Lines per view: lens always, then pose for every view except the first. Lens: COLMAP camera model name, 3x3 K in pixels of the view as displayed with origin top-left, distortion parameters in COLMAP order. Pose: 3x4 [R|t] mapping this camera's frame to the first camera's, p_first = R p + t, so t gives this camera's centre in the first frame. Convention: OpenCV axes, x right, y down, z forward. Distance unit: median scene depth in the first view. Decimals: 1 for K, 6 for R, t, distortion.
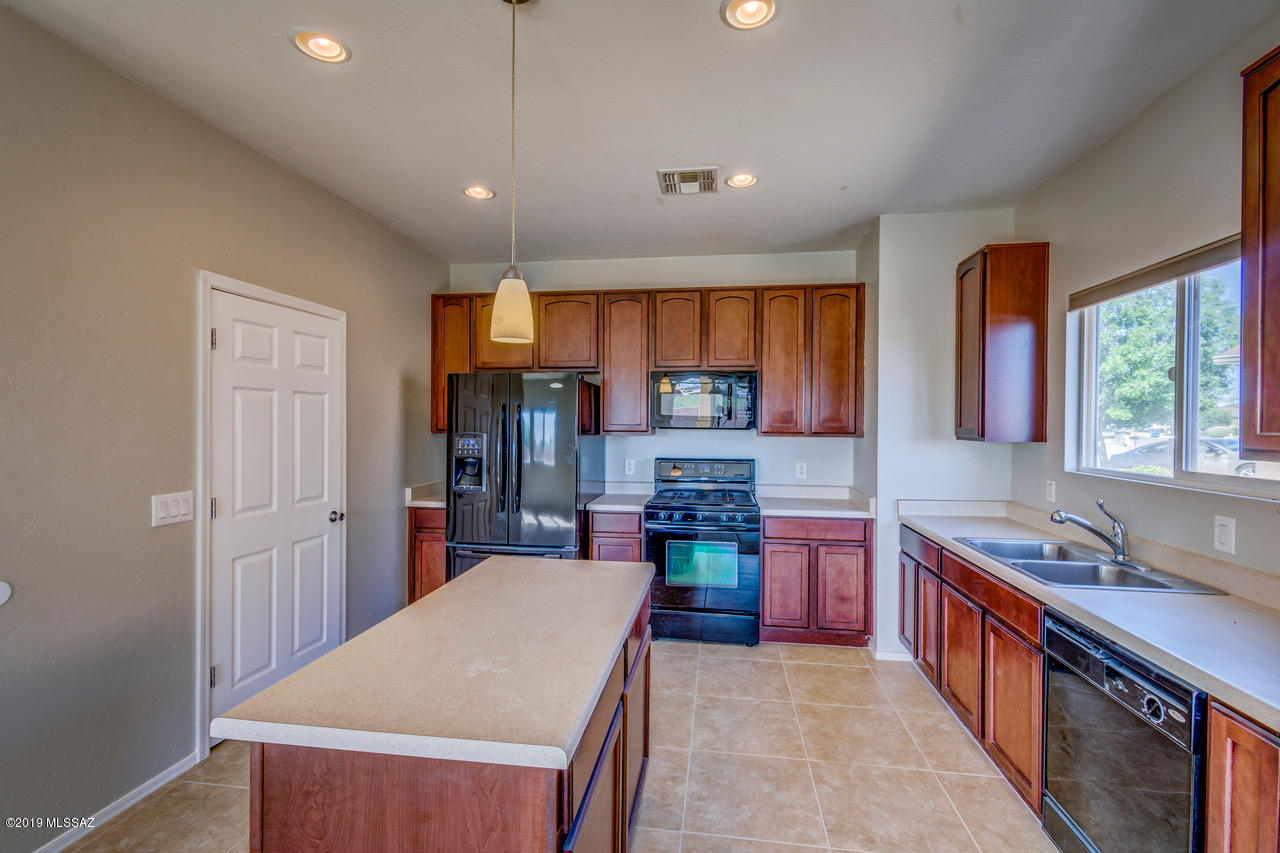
lens RADIAL K [[564.0, 0, 644.7], [0, 564.0, 427.3], [0, 0, 1]] dist [0.009875, -0.001758]
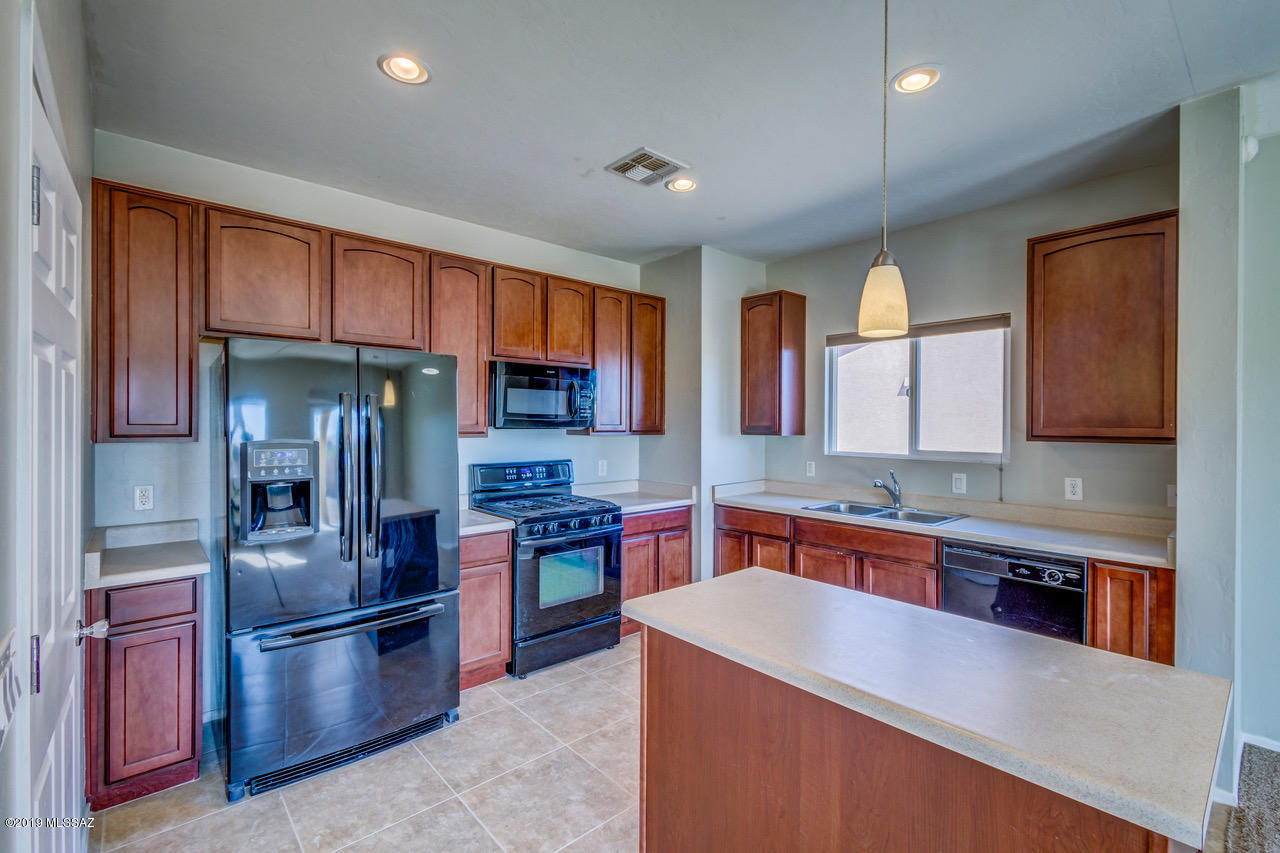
lens RADIAL K [[564.0, 0, 645.9], [0, 564.0, 422.6], [0, 0, 1]] dist [0.009875, -0.001758]
pose [[0.645572, -0.003562, 0.763691, -0.536407], [0.006006, 0.999982, -0.000413, -0.005917], [-0.763676, 0.004854, 0.645582, 0.320856]]
